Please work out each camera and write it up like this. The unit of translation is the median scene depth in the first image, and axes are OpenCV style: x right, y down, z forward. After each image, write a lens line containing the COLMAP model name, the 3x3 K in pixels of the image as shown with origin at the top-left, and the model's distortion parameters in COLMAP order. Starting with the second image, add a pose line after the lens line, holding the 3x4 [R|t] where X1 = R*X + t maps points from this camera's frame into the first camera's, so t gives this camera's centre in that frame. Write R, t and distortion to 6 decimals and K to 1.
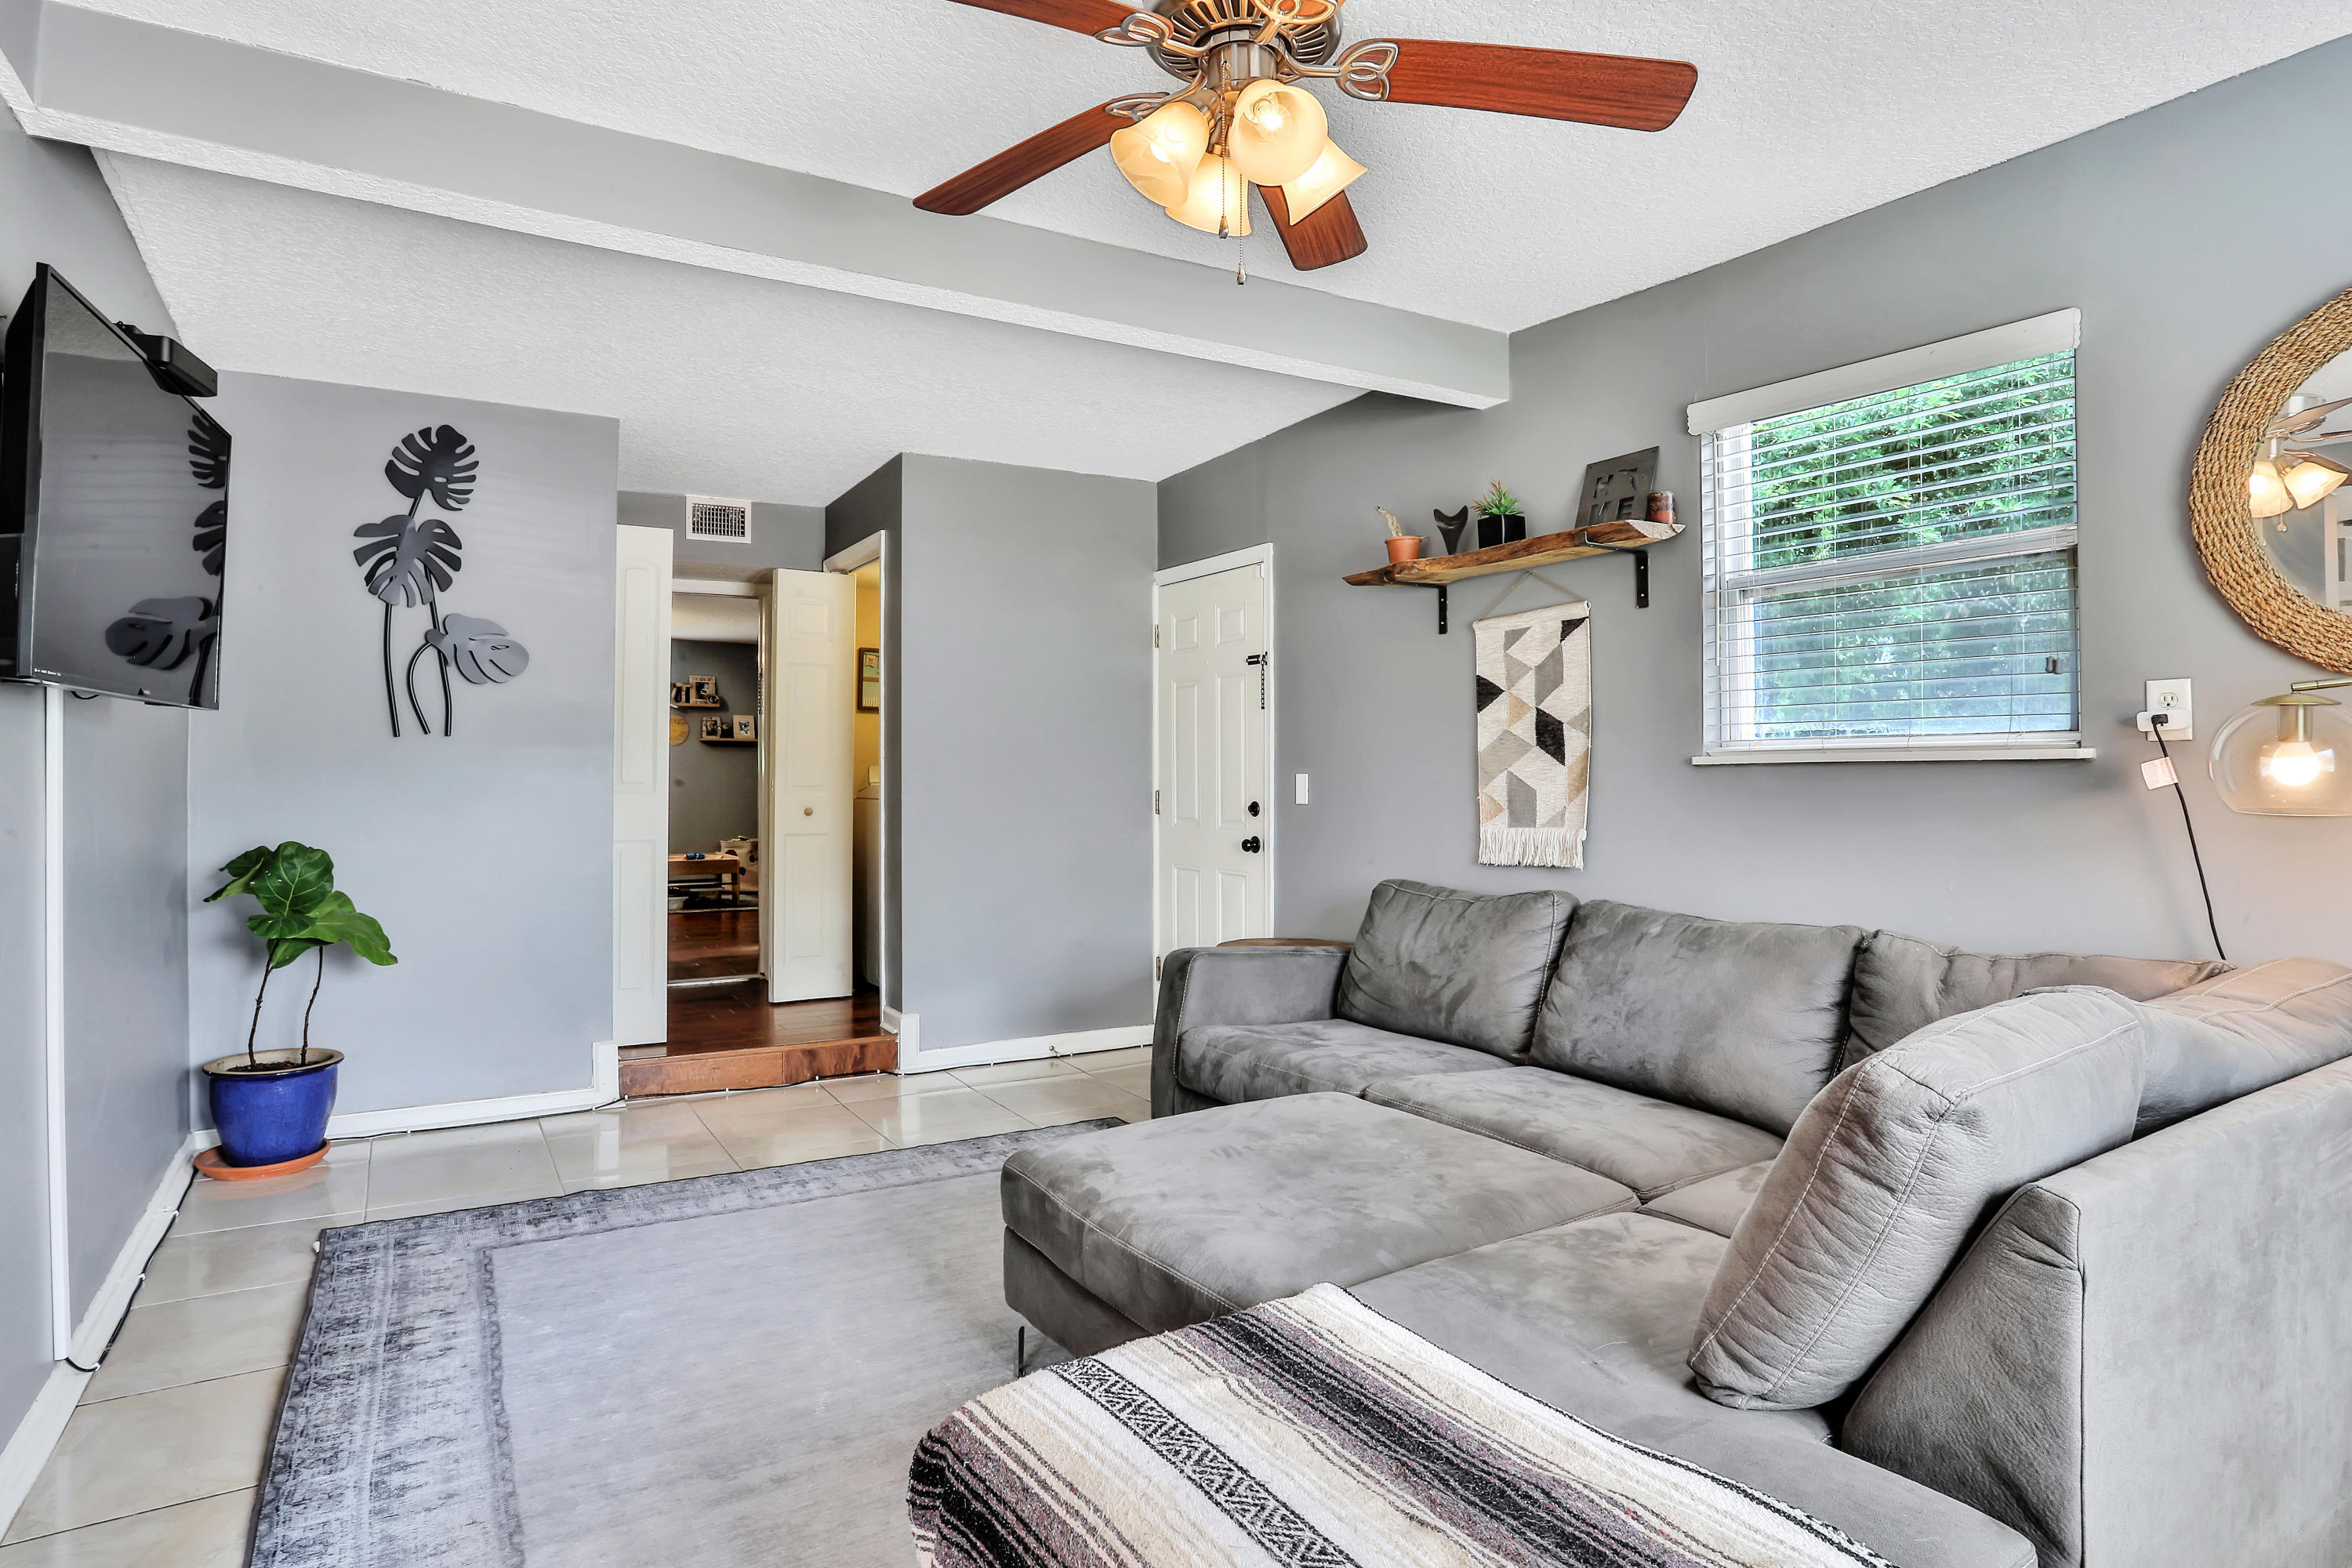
lens RADIAL K [[1297.6, 0, 1179.5], [0, 1297.6, 776.8], [0, 0, 1]] dist [-0.046790, -0.000442]
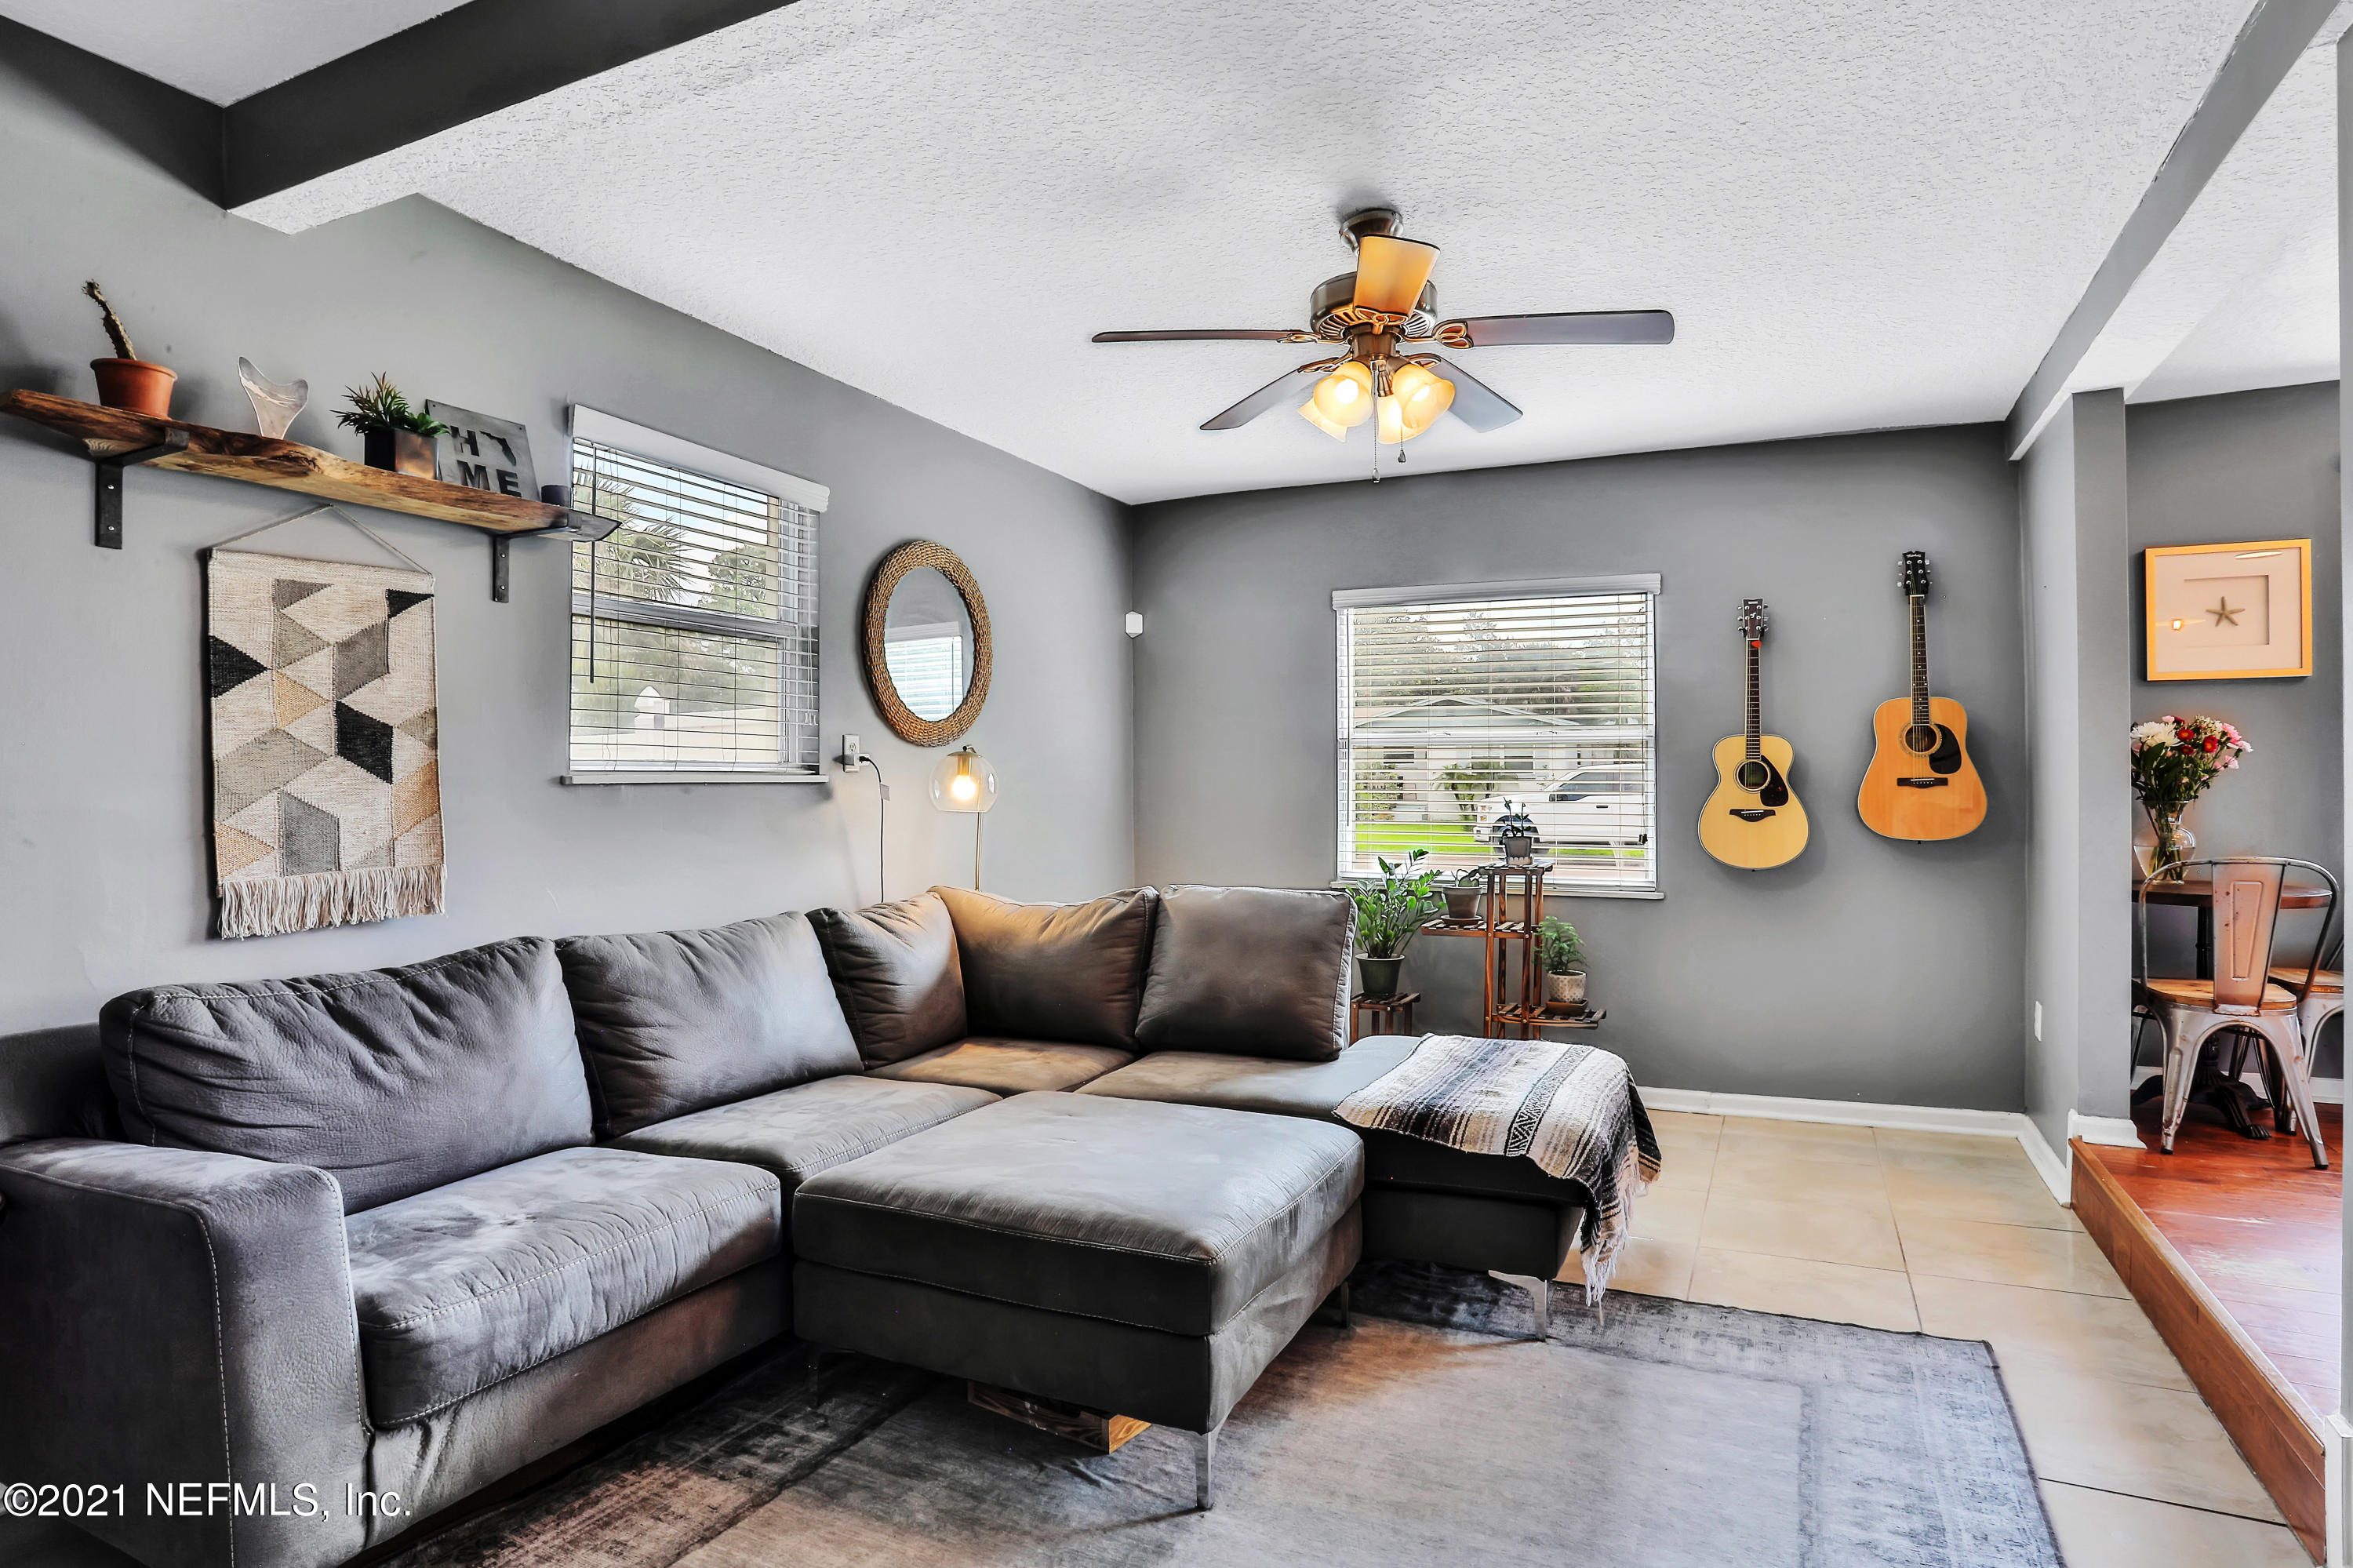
lens RADIAL K [[1298.2, 0, 1181.5], [0, 1298.2, 786.0], [0, 0, 1]] dist [-0.046790, -0.000442]
pose [[-0.555517, -0.000342, 0.831505, -0.556877], [-0.000084, 1.000000, 0.000355, -0.007451], [-0.831505, 0.000127, -0.555517, 1.002307]]
